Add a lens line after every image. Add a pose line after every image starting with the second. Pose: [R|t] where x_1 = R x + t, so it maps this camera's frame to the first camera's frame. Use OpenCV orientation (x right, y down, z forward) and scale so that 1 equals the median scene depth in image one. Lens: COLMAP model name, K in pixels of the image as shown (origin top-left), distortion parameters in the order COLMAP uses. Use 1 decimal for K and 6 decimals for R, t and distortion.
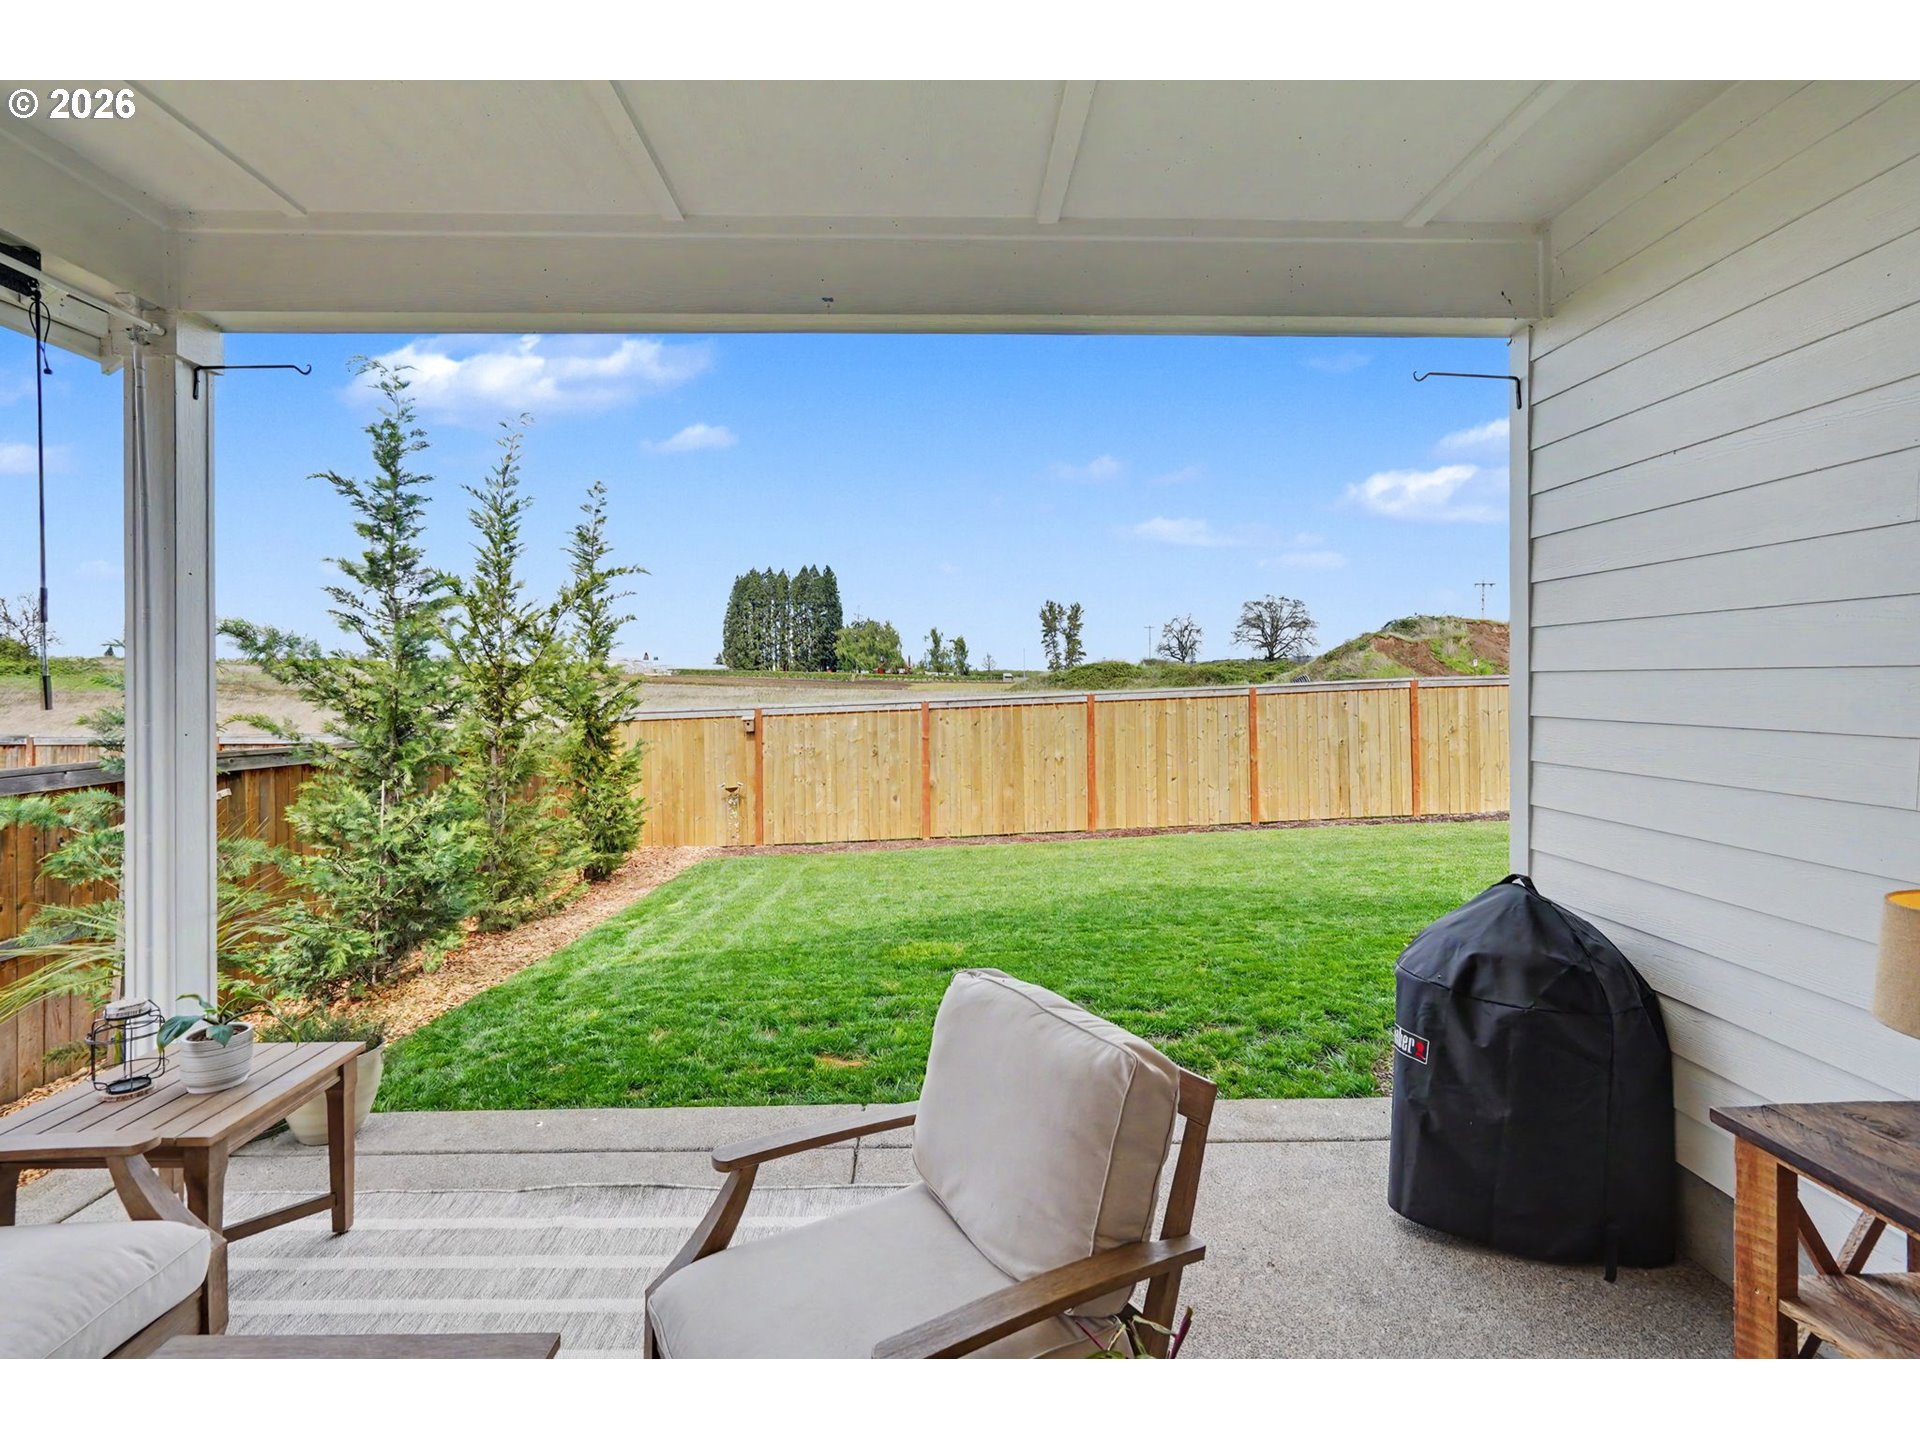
lens RADIAL K [[903.3, 0, 955.3], [0, 903.3, 699.0], [0, 0, 1]] dist [0.001349, 0.000378]
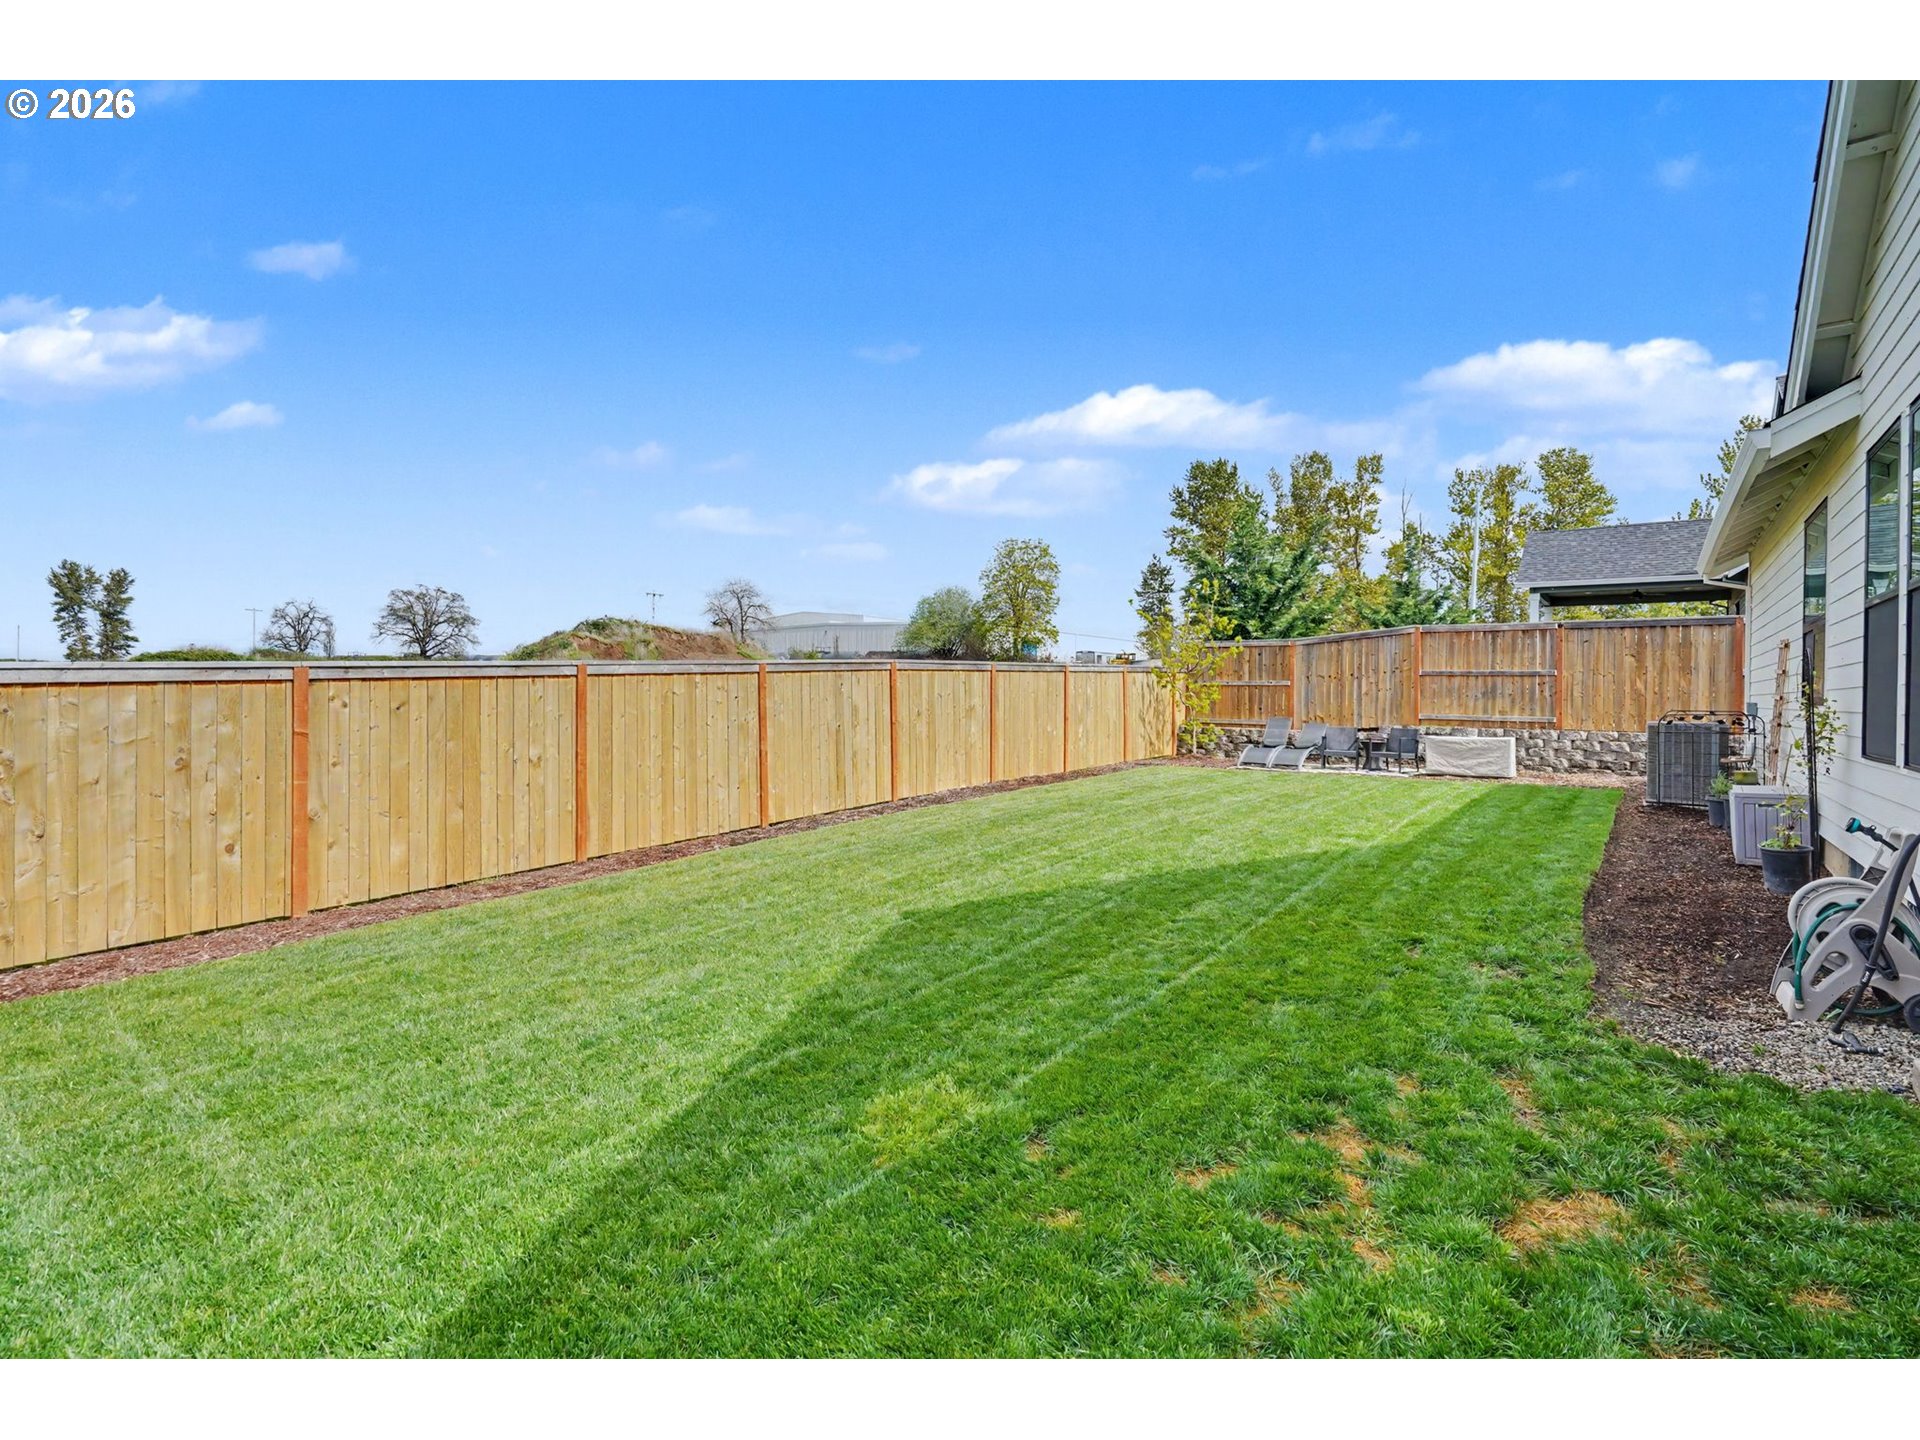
lens RADIAL K [[903.3, 0, 955.3], [0, 903.3, 699.0], [0, 0, 1]] dist [0.001349, 0.000378]
pose [[0.627576, 0.006154, 0.778531, -0.199546], [-0.002365, 0.999979, -0.005999, 0.023951], [-0.778552, 0.001923, 0.627578, 0.325102]]
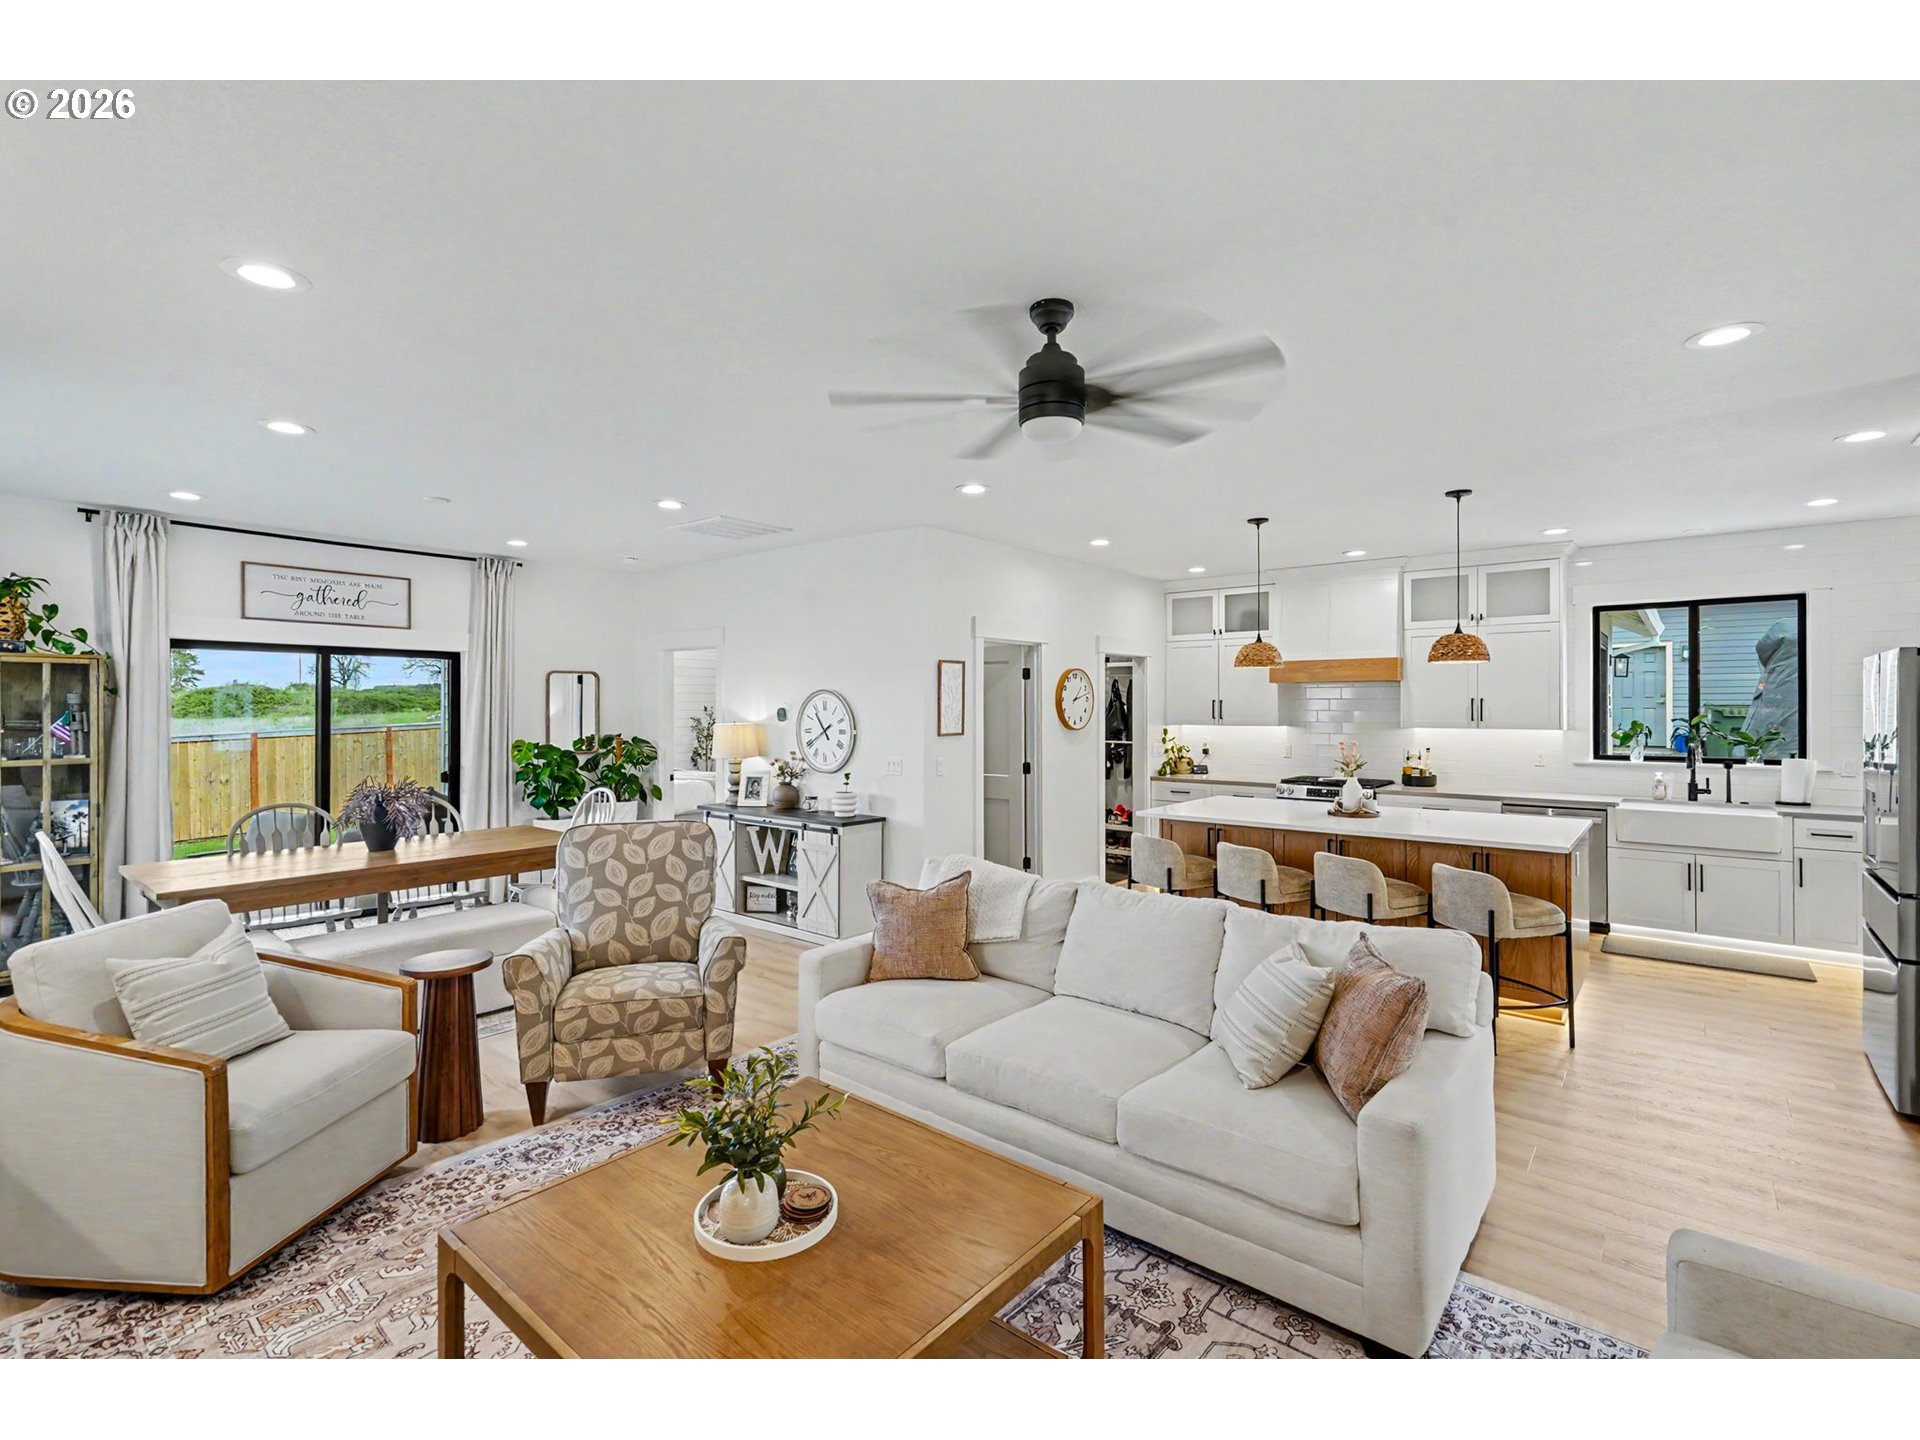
lens RADIAL K [[903.3, 0, 955.3], [0, 903.3, 699.0], [0, 0, 1]] dist [0.001349, 0.000378]
pose [[0.667860, 0.011021, 0.744205, -0.153272], [0.009376, 0.999686, -0.023219, -0.013244], [-0.744228, 0.022485, 0.667547, -0.673868]]
